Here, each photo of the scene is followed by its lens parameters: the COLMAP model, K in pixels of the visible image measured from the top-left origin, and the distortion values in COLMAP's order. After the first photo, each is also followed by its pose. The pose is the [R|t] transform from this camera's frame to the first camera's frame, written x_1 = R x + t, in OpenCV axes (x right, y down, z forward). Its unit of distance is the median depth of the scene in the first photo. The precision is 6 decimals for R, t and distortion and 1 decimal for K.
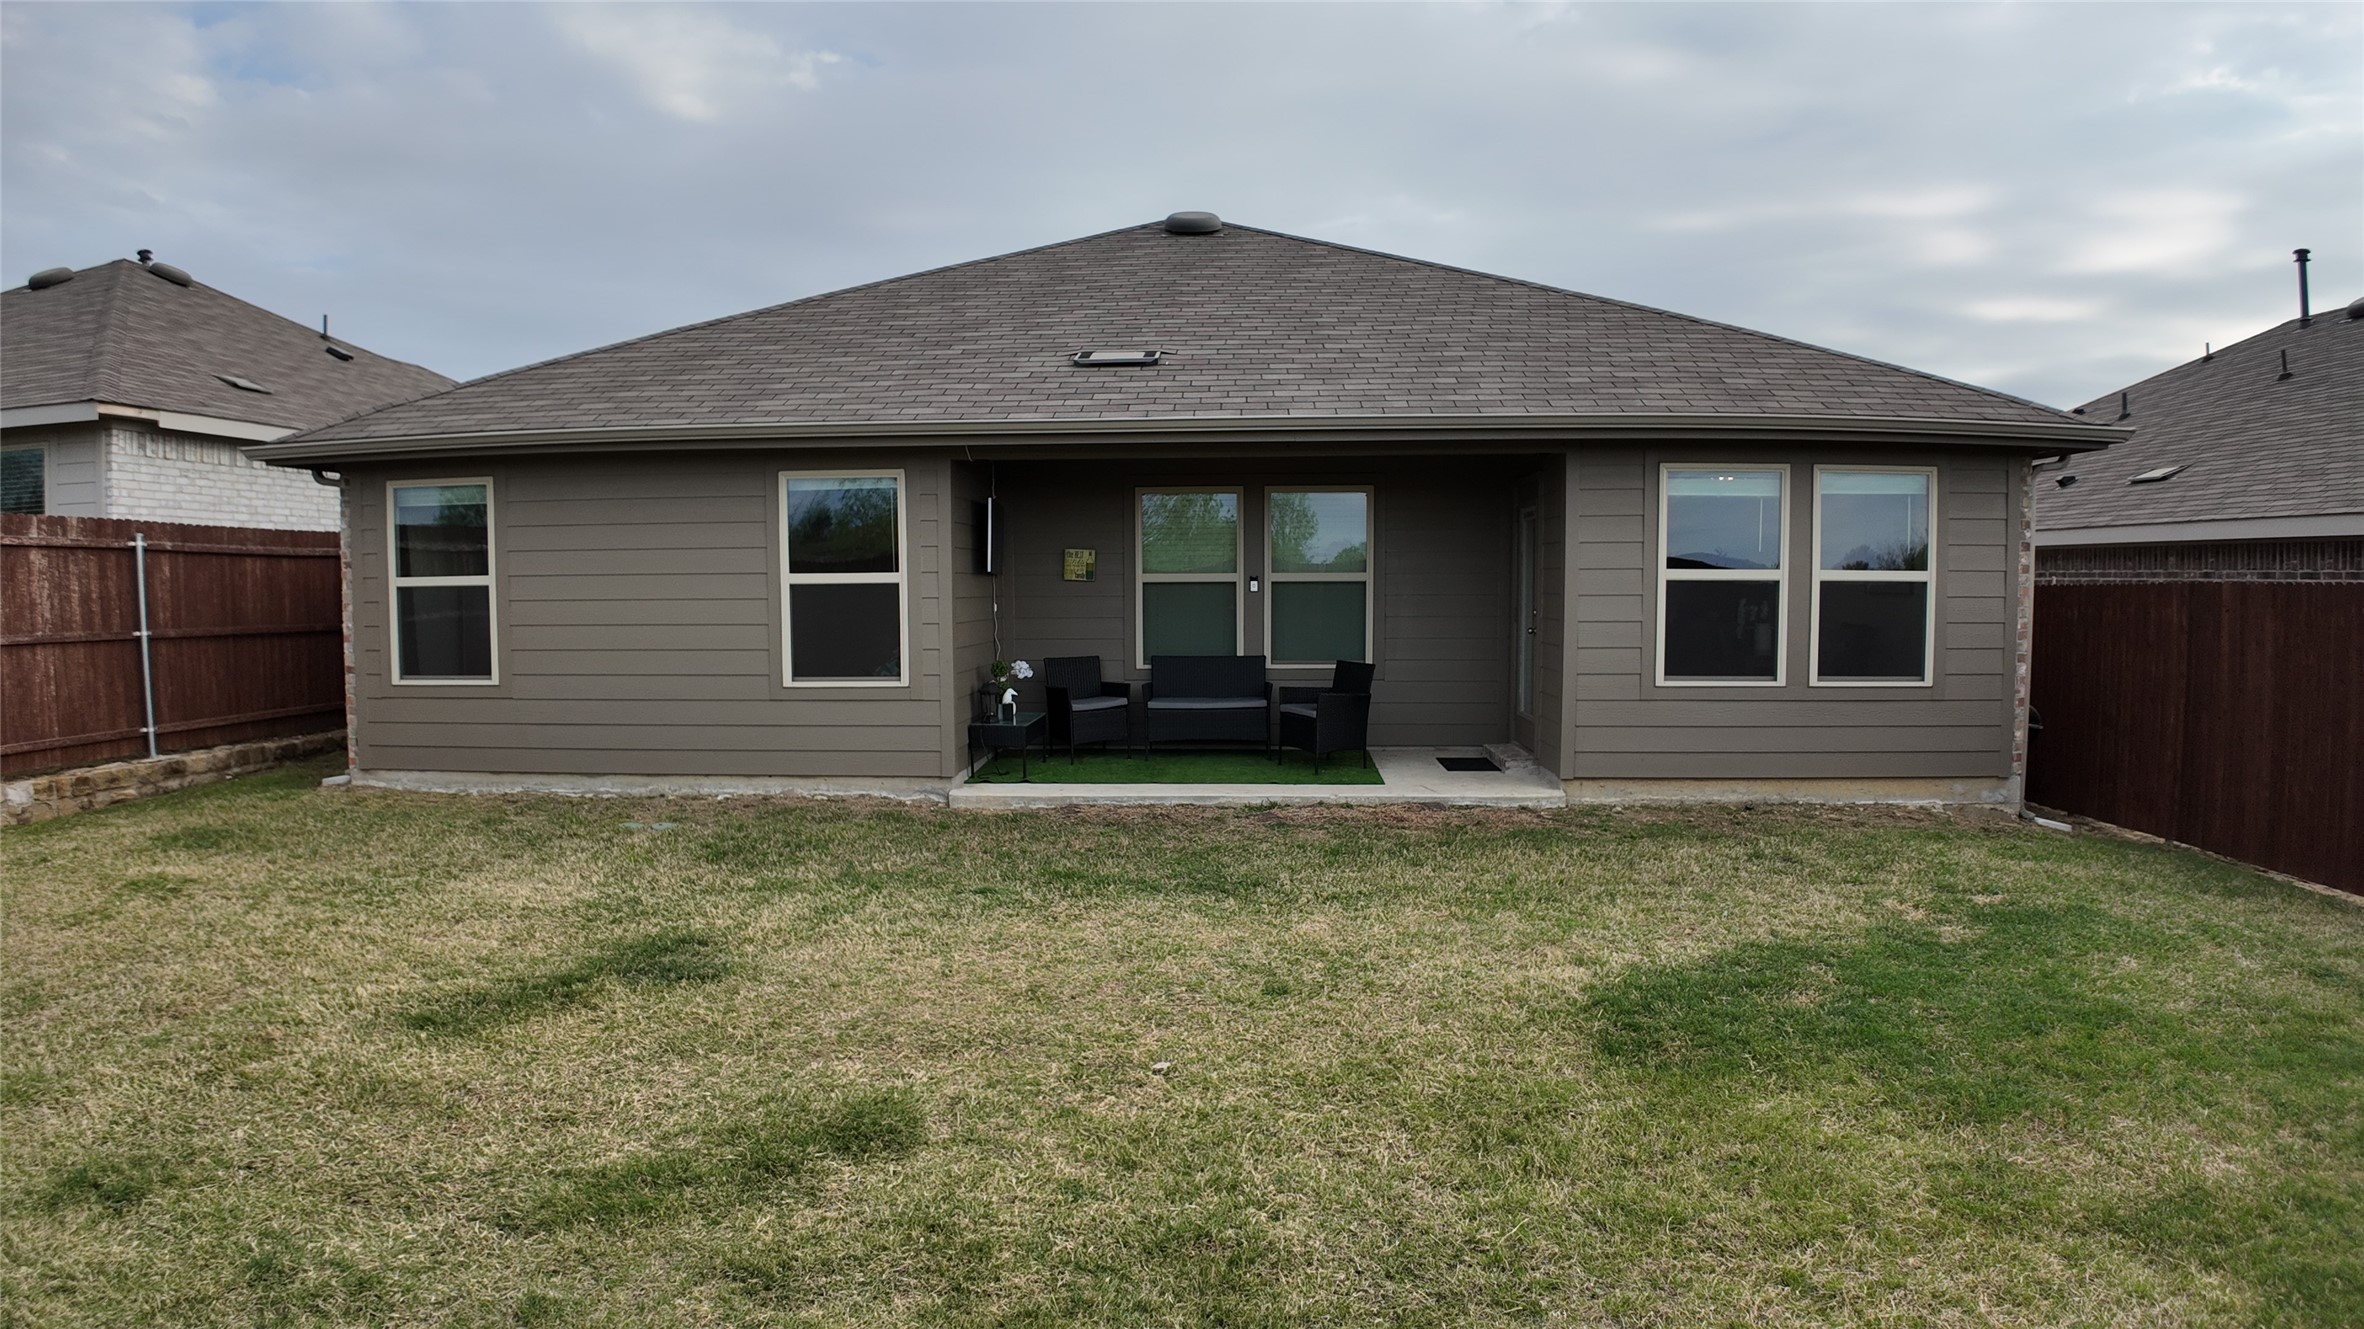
lens RADIAL K [[1255.7, 0, 1152.0], [0, 1255.7, 680.8], [0, 0, 1]] dist [-0.092744, -0.017171]
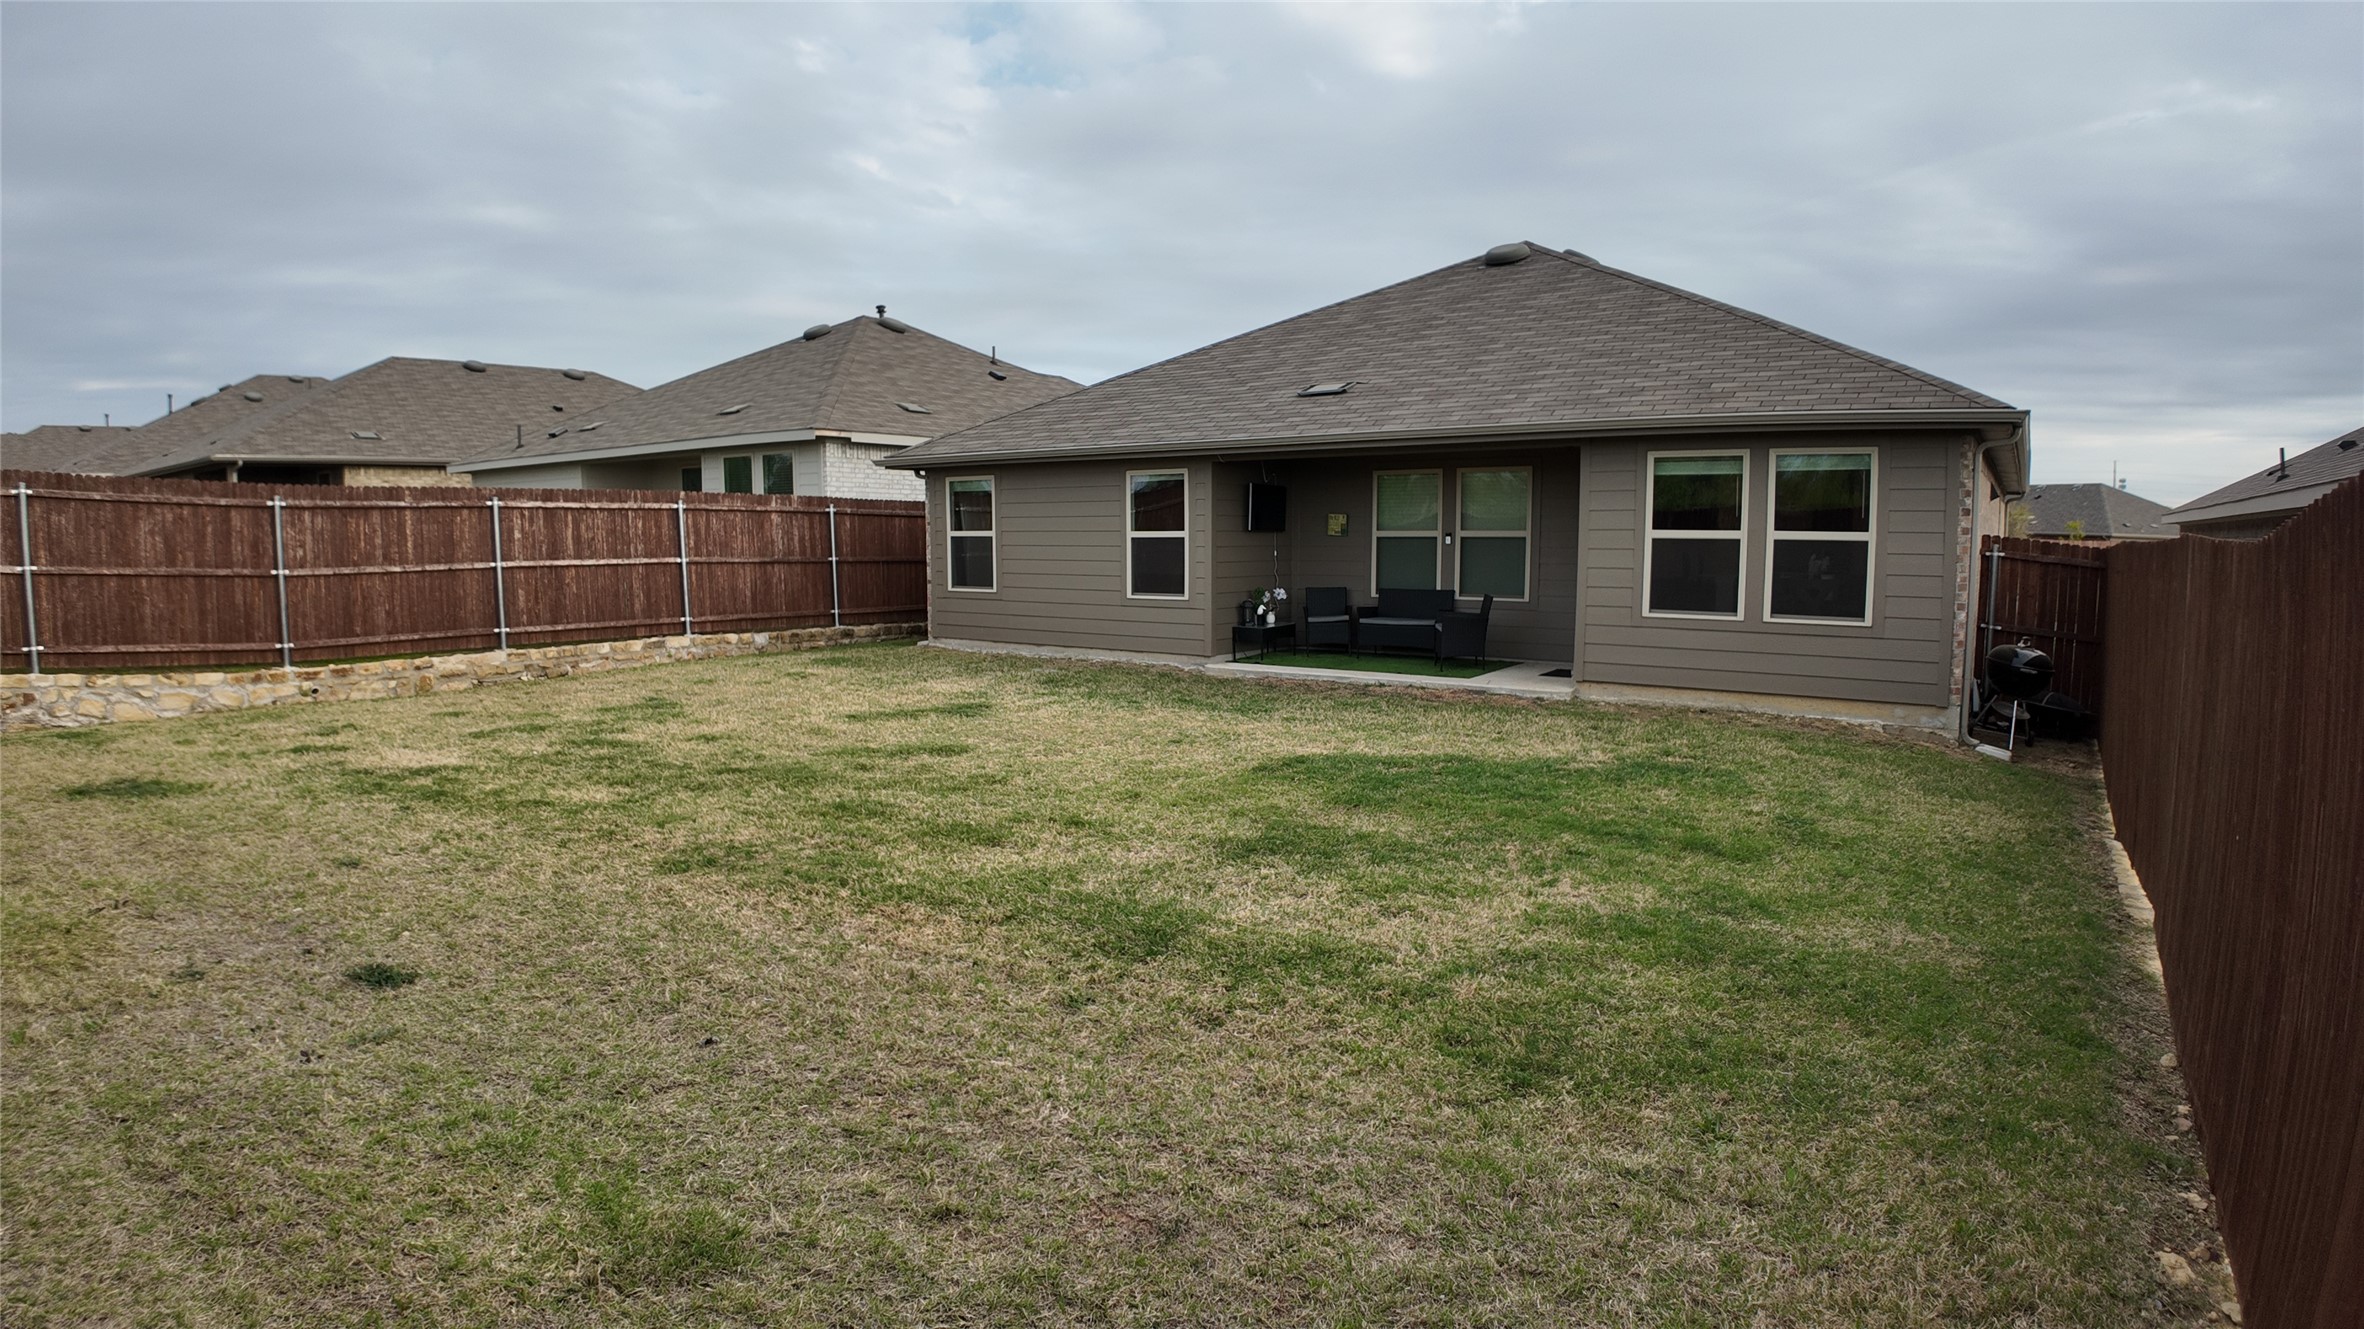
lens RADIAL K [[1273.3, 0, 1166.5], [0, 1273.3, 672.8], [0, 0, 1]] dist [-0.046537, -0.066943]
pose [[0.841642, 0.062209, -0.536441, 0.667403], [-0.042316, 0.997886, 0.049330, 0.018188], [0.538376, -0.018818, 0.842495, -0.420581]]
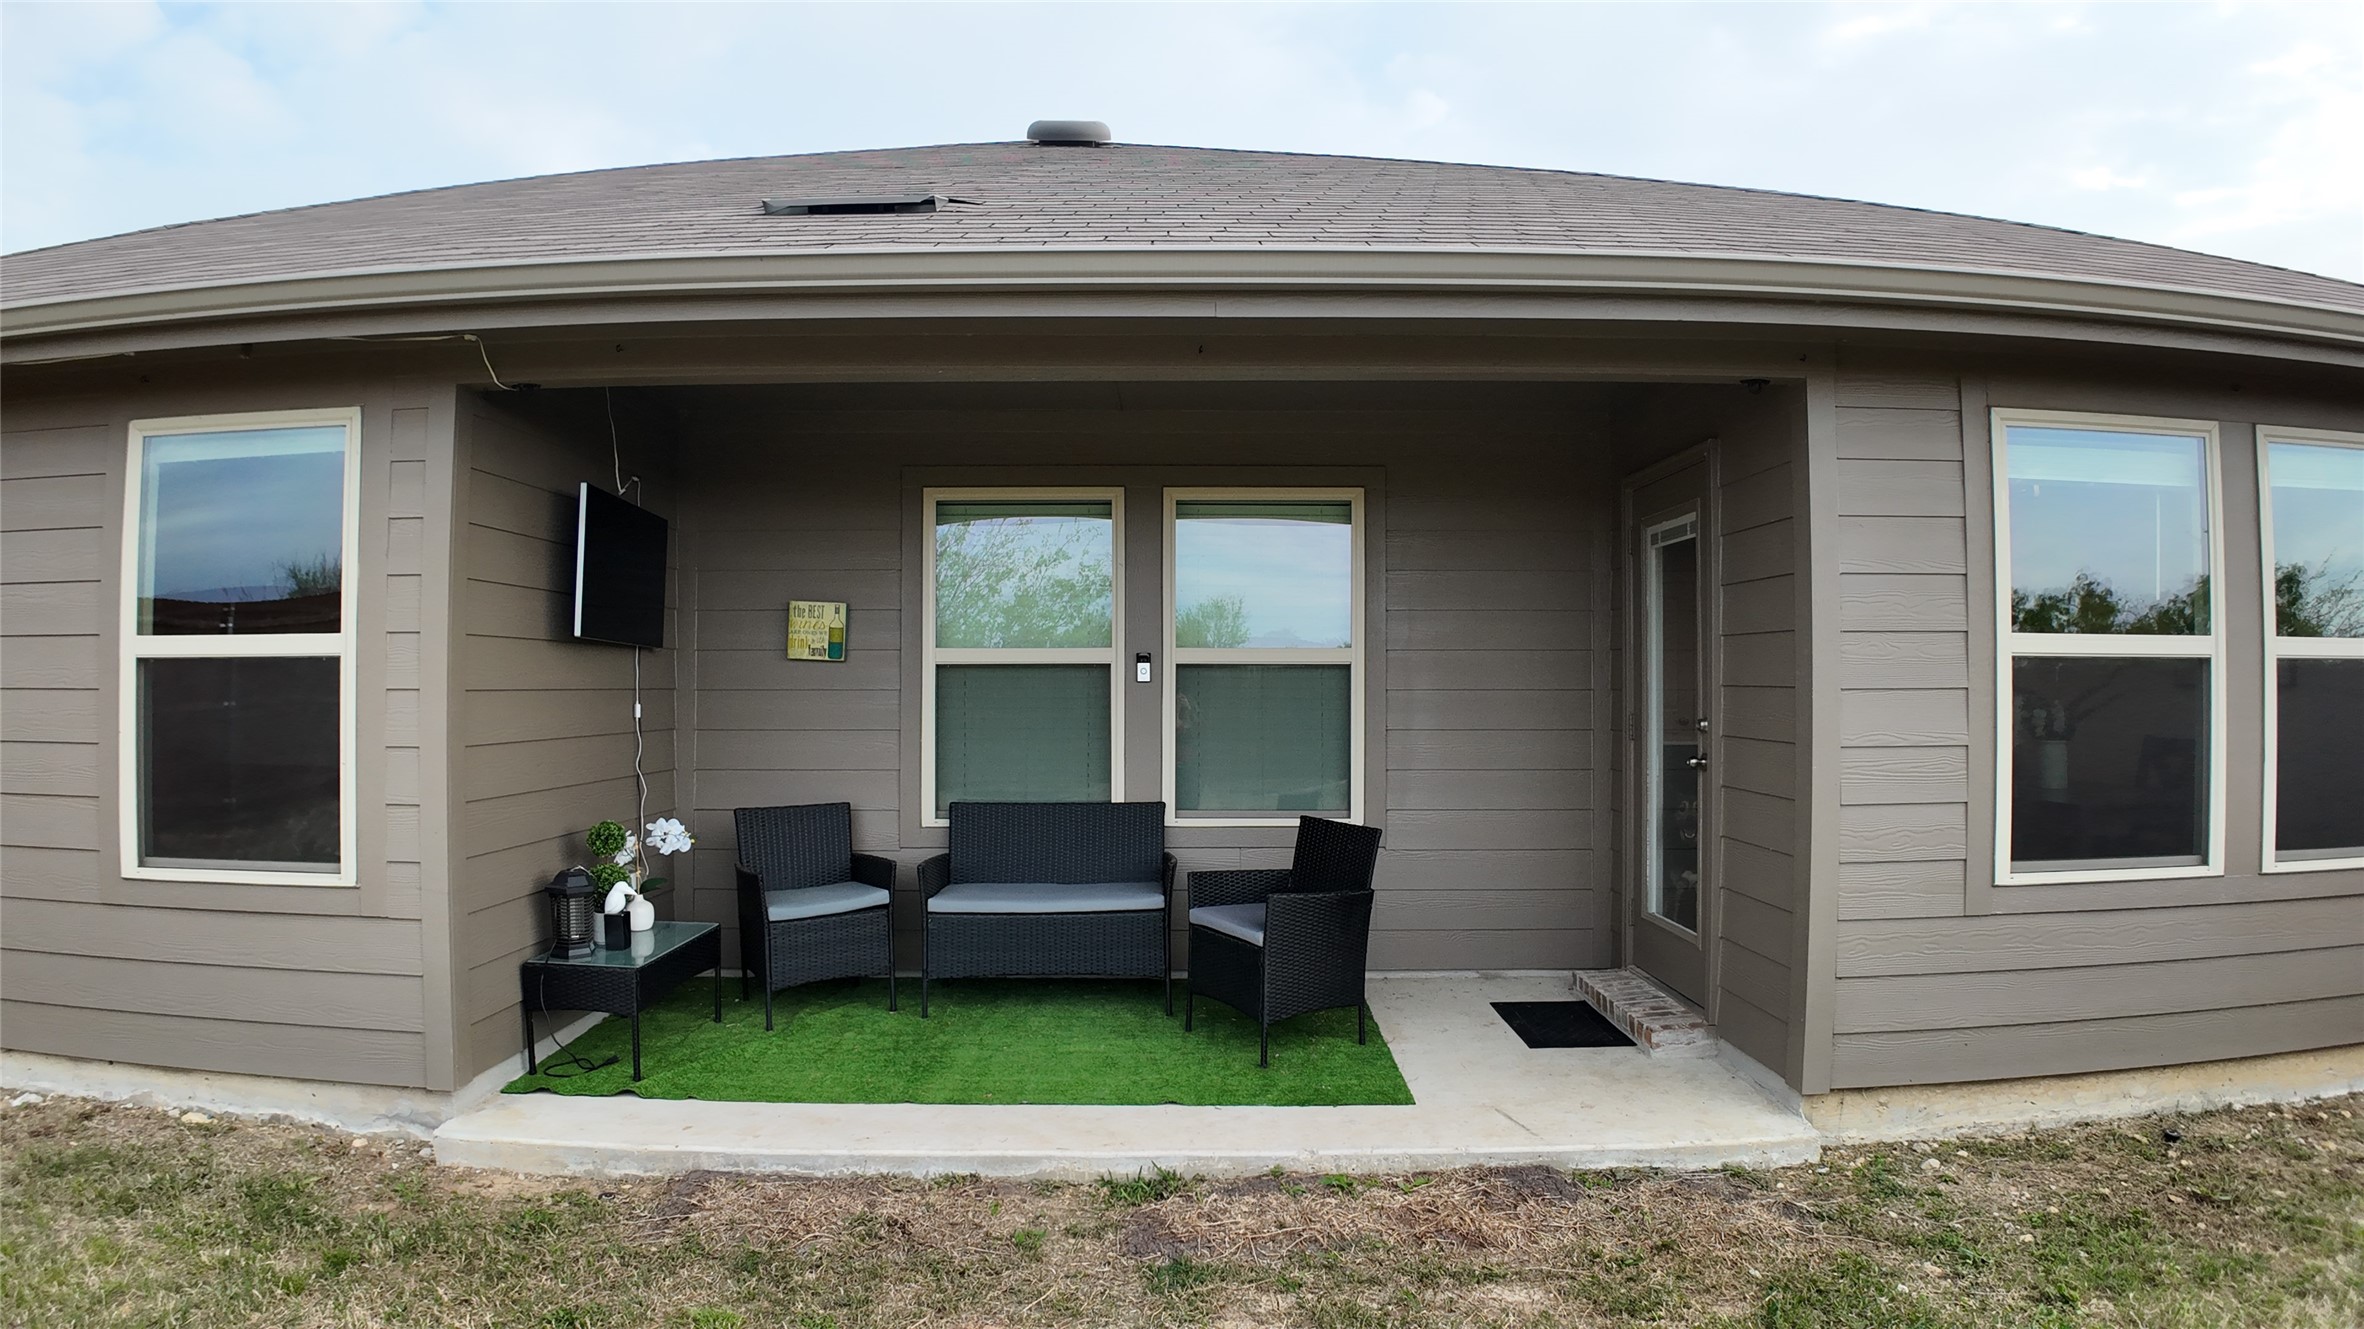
lens RADIAL K [[1273.3, 0, 1166.5], [0, 1273.3, 672.8], [0, 0, 1]] dist [-0.046537, -0.066943]
pose [[0.997903, 0.005677, 0.064476, 0.063655], [-0.000355, 0.996612, -0.082246, -0.034645], [-0.064724, 0.082051, 0.994524, 0.521421]]
